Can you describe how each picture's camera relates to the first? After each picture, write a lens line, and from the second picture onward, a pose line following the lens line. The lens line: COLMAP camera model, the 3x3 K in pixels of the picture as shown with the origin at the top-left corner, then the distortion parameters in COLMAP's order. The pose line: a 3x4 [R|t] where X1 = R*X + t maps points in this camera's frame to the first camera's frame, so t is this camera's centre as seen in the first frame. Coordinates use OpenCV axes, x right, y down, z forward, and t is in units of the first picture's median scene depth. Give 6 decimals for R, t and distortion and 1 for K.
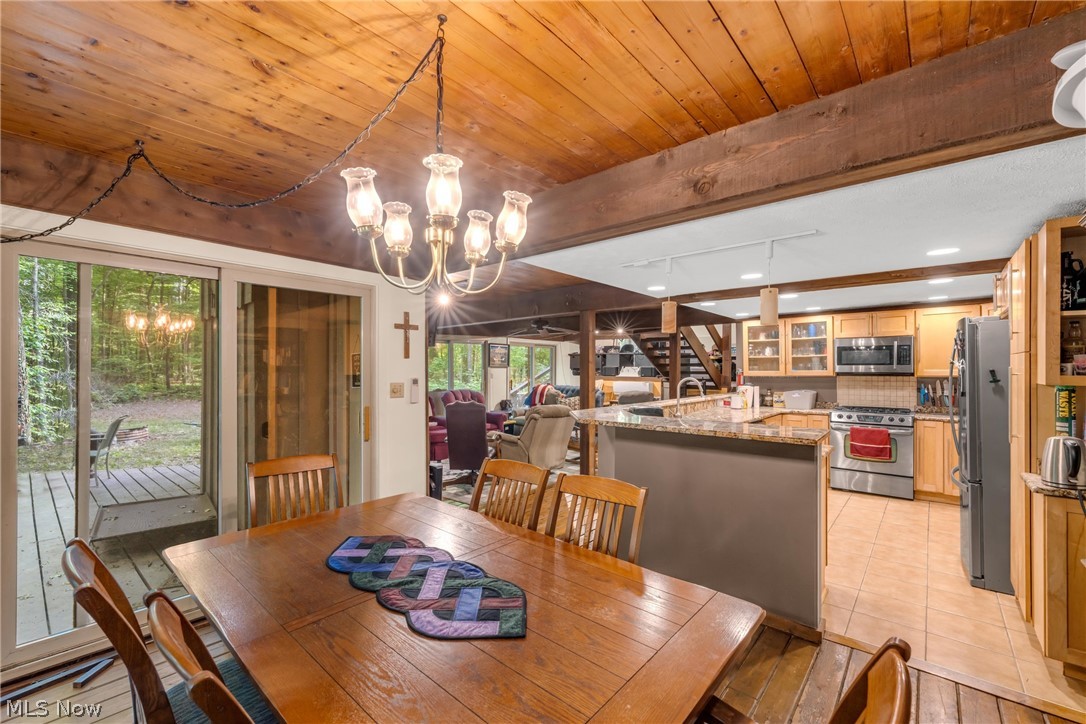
lens RADIAL K [[449.1, 0, 546.3], [0, 449.1, 365.0], [0, 0, 1]] dist [-0.000001, 0.001302]
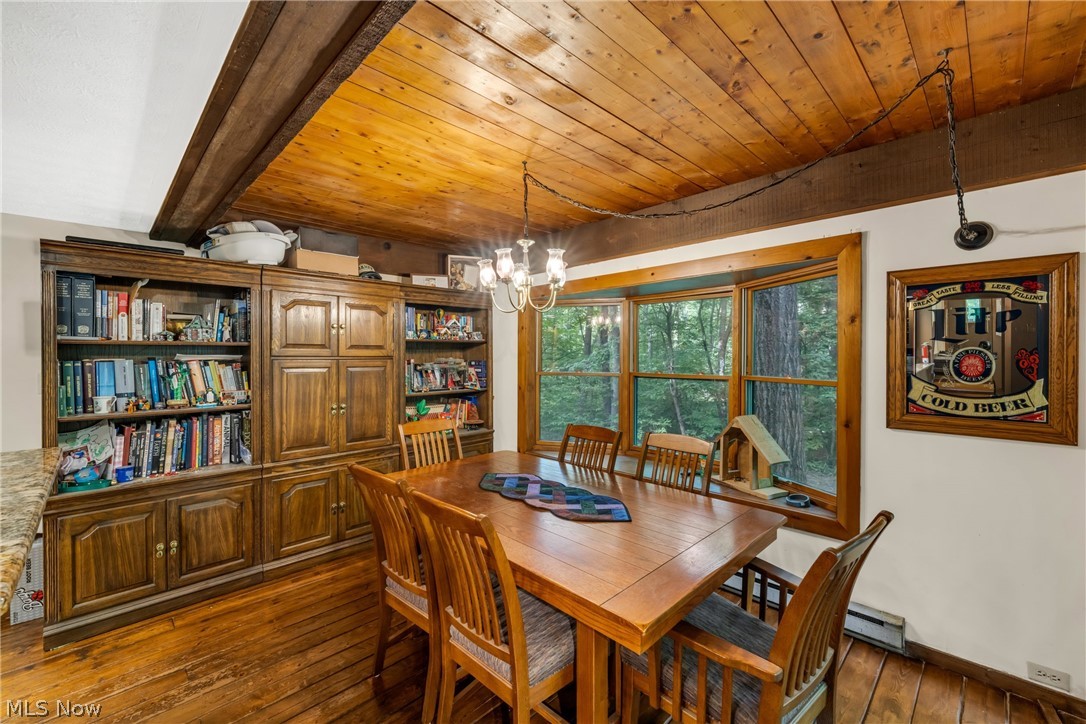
lens RADIAL K [[449.1, 0, 549.7], [0, 449.1, 356.9], [0, 0, 1]] dist [-0.000001, 0.001302]
pose [[-0.997028, -0.000134, 0.077046, -0.109825], [-0.000320, 0.999997, -0.002402, 0.005923], [-0.077046, -0.002420, -0.997025, 0.658479]]
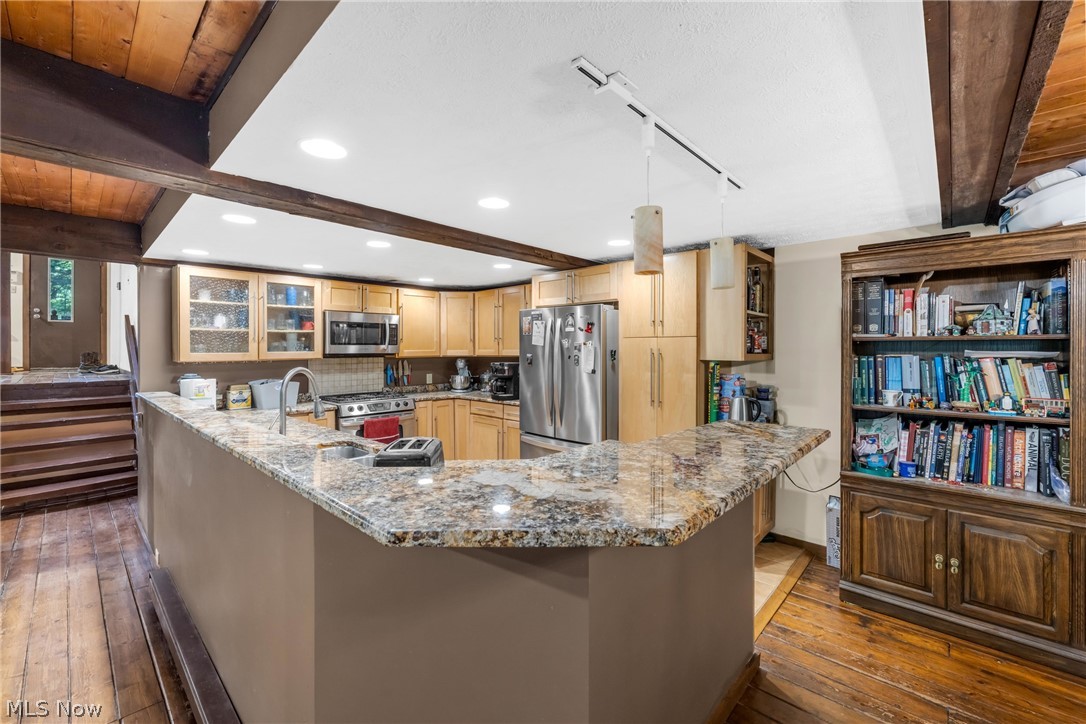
lens RADIAL K [[449.1, 0, 546.8], [0, 449.1, 351.8], [0, 0, 1]] dist [-0.000001, 0.001302]
pose [[0.042212, -0.004623, 0.999098, -0.117704], [-0.009902, 0.999938, 0.005045, 0.005135], [-0.999060, -0.010106, 0.042163, 0.587048]]
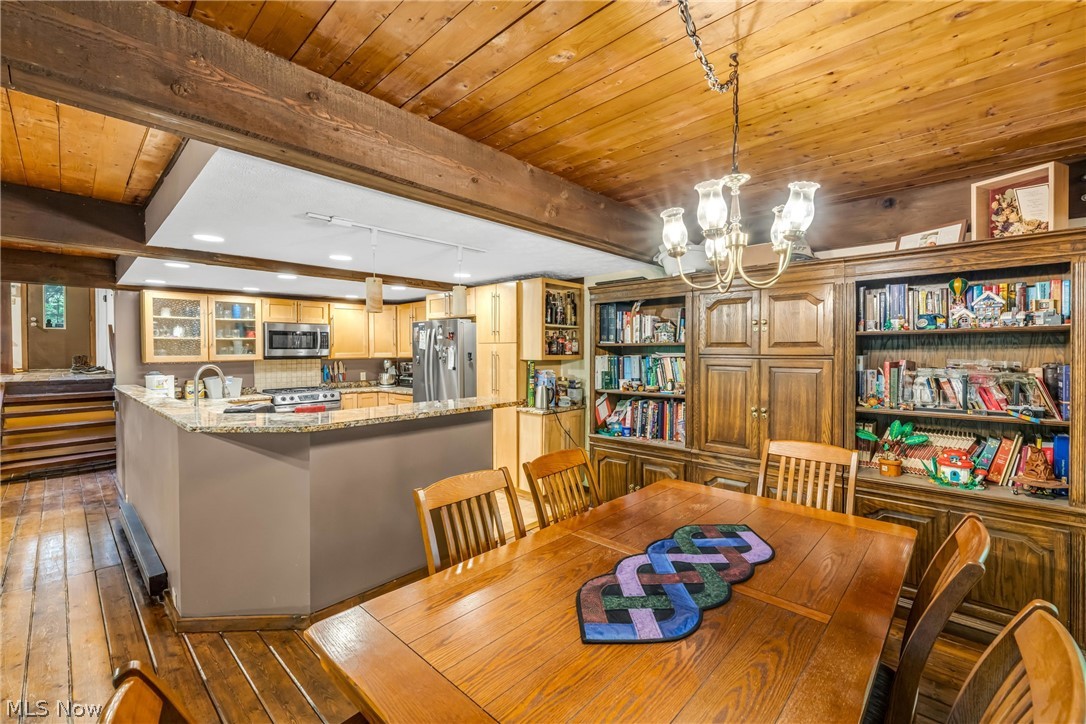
lens RADIAL K [[449.1, 0, 553.0], [0, 449.1, 358.3], [0, 0, 1]] dist [-0.000001, 0.001302]
pose [[0.030005, -0.016187, 0.999419, -0.333253], [-0.006423, 0.999845, 0.016387, 0.000770], [-0.999529, -0.006911, 0.029897, 0.334981]]
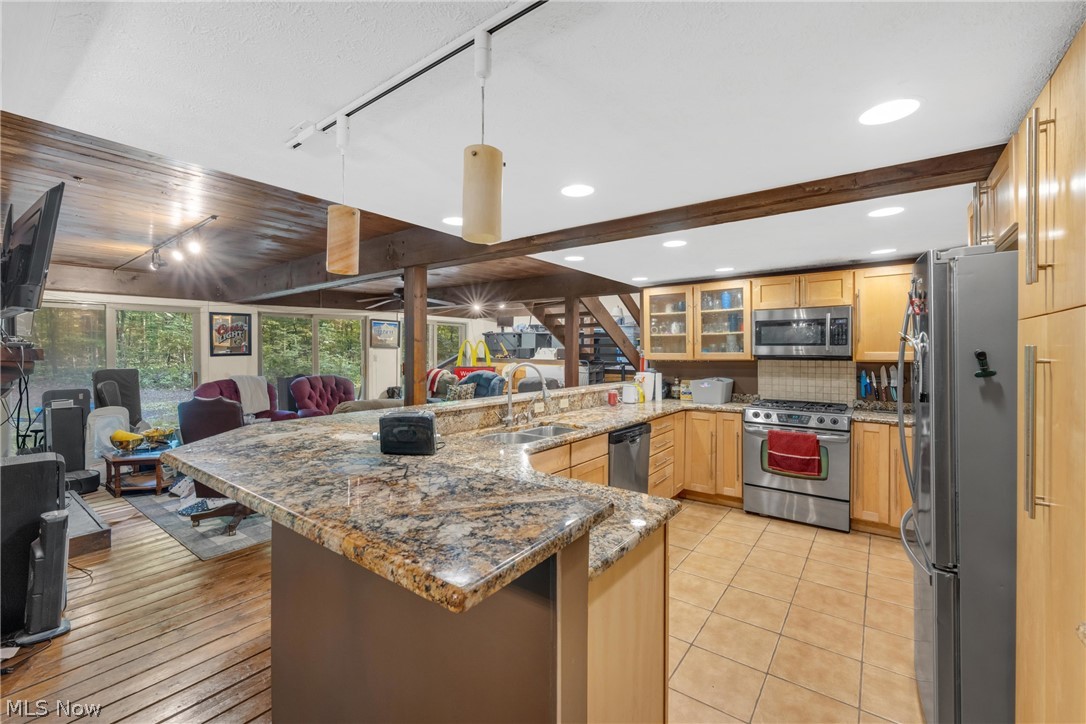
lens RADIAL K [[449.1, 0, 541.0], [0, 449.1, 348.4], [0, 0, 1]] dist [-0.000001, 0.001302]
pose [[0.998126, 0.002896, 0.061120, 0.243634], [-0.003131, 0.999988, 0.003749, 0.003303], [-0.061108, -0.003933, 0.998123, 0.273275]]
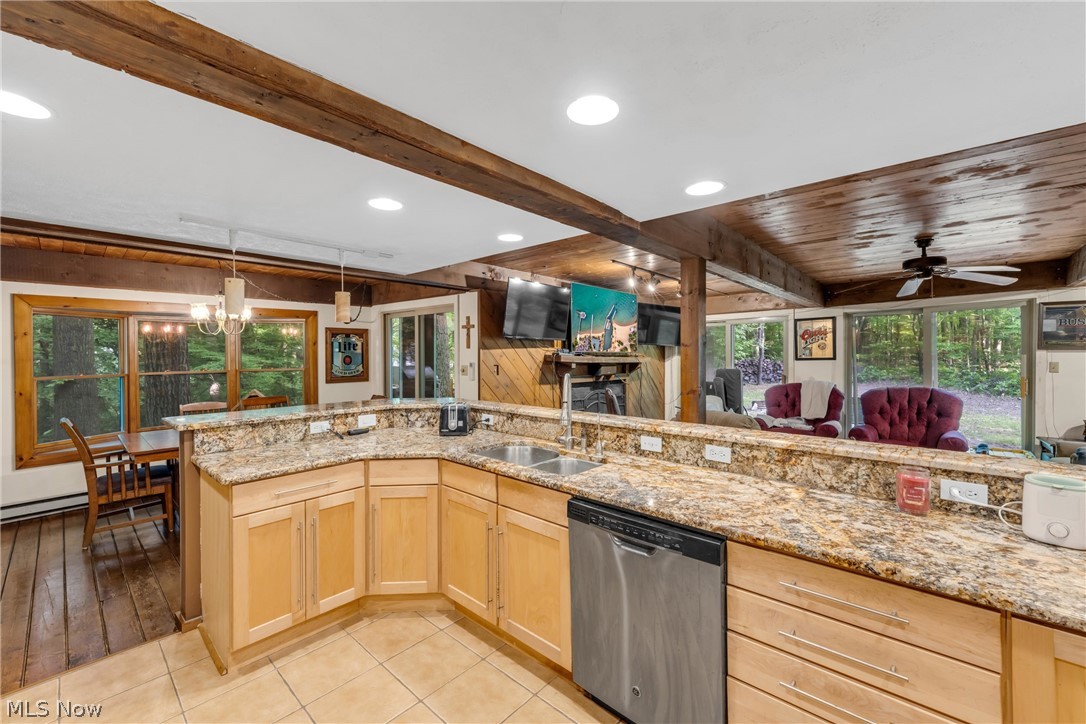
lens RADIAL K [[449.1, 0, 551.6], [0, 449.1, 360.2], [0, 0, 1]] dist [-0.000001, 0.001302]
pose [[-0.023754, 0.013231, -0.999630, 0.689584], [0.013903, 0.999820, 0.012903, 0.004318], [0.999621, -0.013591, -0.023934, 0.810339]]
